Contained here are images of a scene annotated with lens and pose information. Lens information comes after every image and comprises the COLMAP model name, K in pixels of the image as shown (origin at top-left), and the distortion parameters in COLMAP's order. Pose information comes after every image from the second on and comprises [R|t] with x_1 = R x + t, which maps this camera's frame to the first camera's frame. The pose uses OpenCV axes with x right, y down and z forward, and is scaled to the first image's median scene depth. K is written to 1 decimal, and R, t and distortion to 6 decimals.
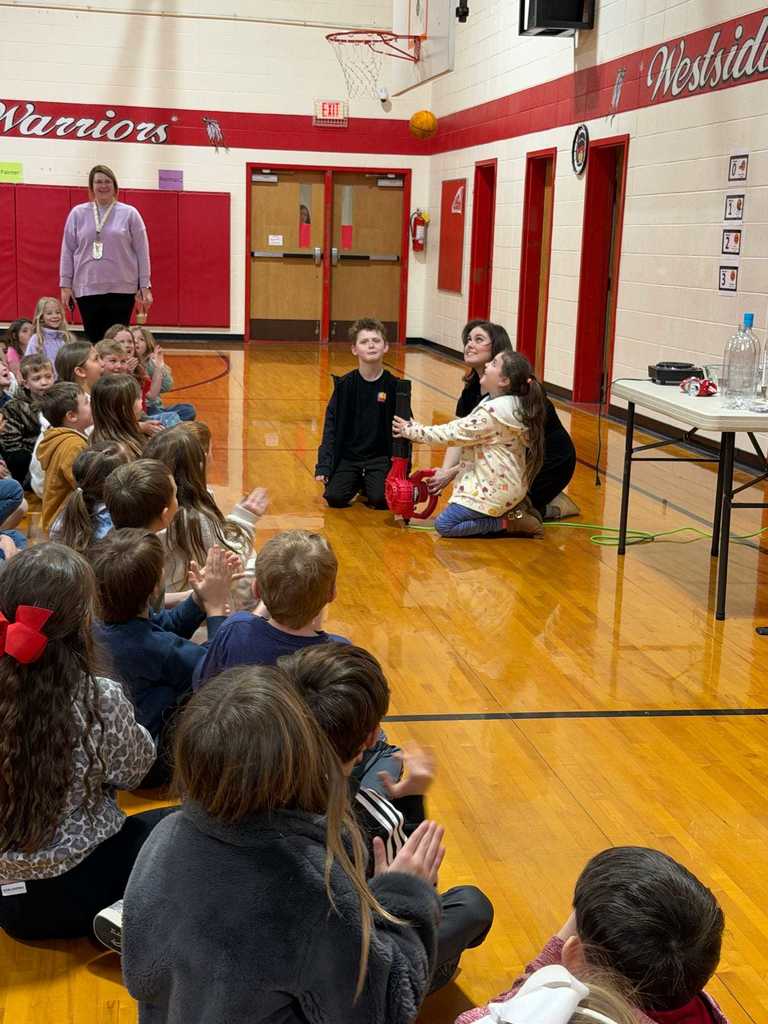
lens RADIAL K [[1470.1, 0, 369.4], [0, 1470.1, 512.8], [0, 0, 1]] dist [0.192928, -0.438757]
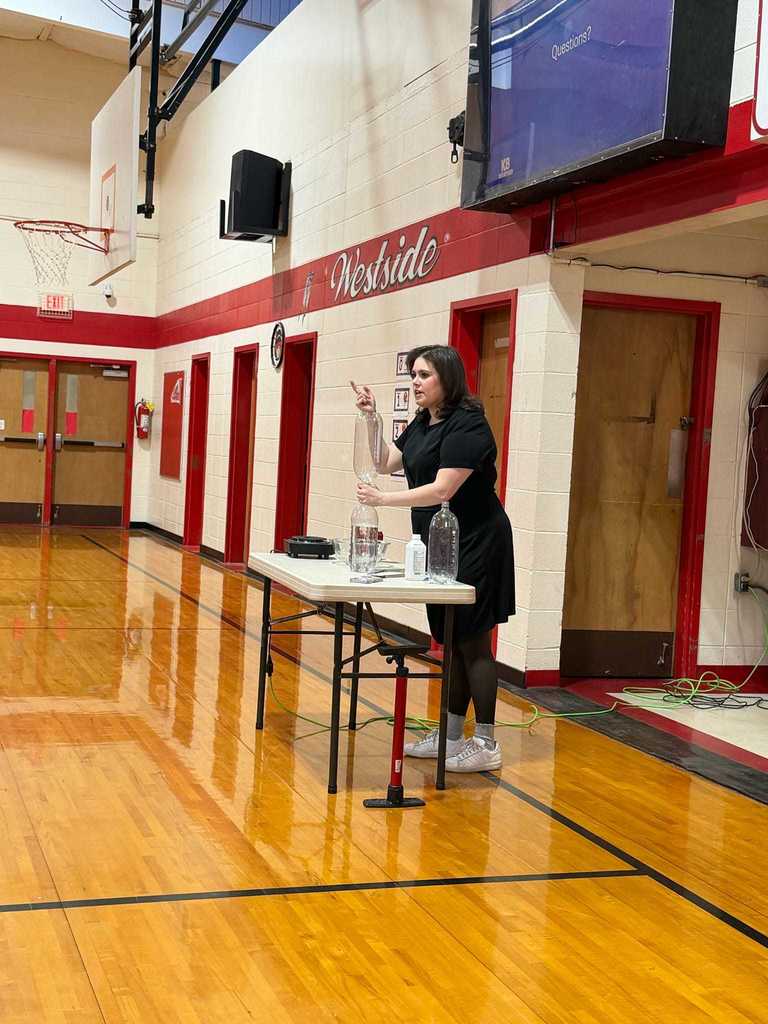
lens RADIAL K [[1413.4, 0, 384.0], [0, 1413.4, 512.0], [0, 0, 1]] dist [0.140216, -0.043388]
pose [[0.985436, 0.014409, 0.169433, 0.047759], [0.007811, 0.991516, -0.129751, 0.004278], [-0.169865, 0.129185, 0.976963, 0.020577]]
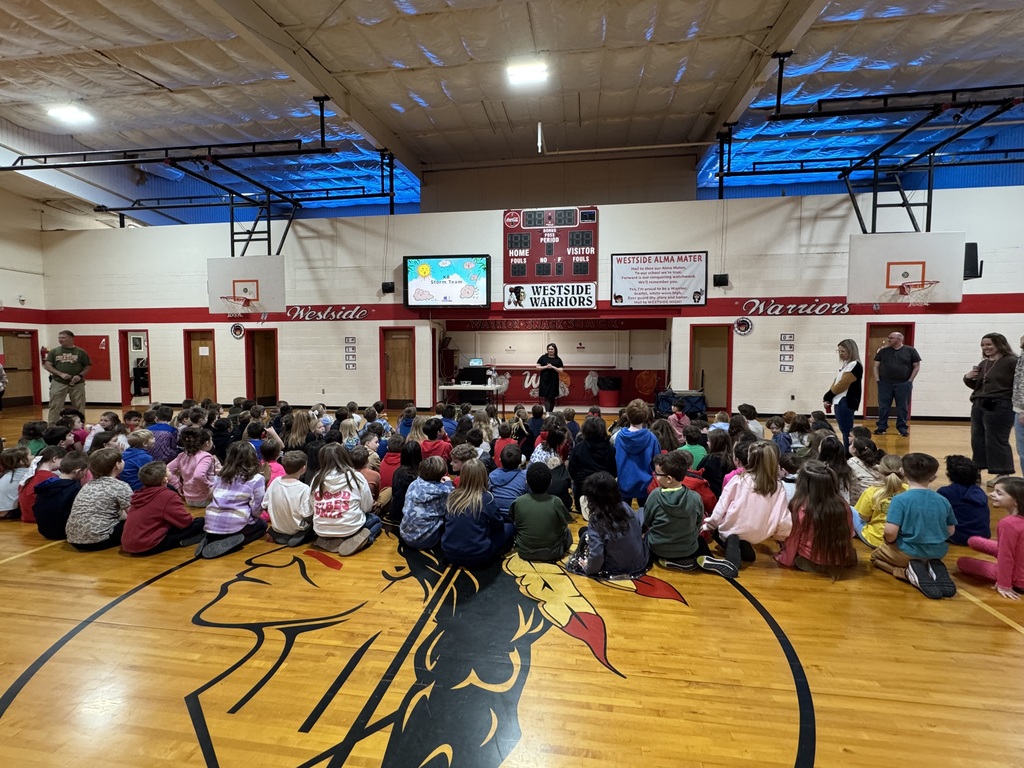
lens RADIAL K [[473.1, 0, 512.0], [0, 473.1, 384.0], [0, 0, 1]] dist [0.001041, 0.000241]
pose [[0.312684, -0.088775, 0.945700, -0.655865], [0.185956, 0.982078, 0.030706, -0.052477], [-0.931477, 0.166257, 0.323588, 0.137504]]
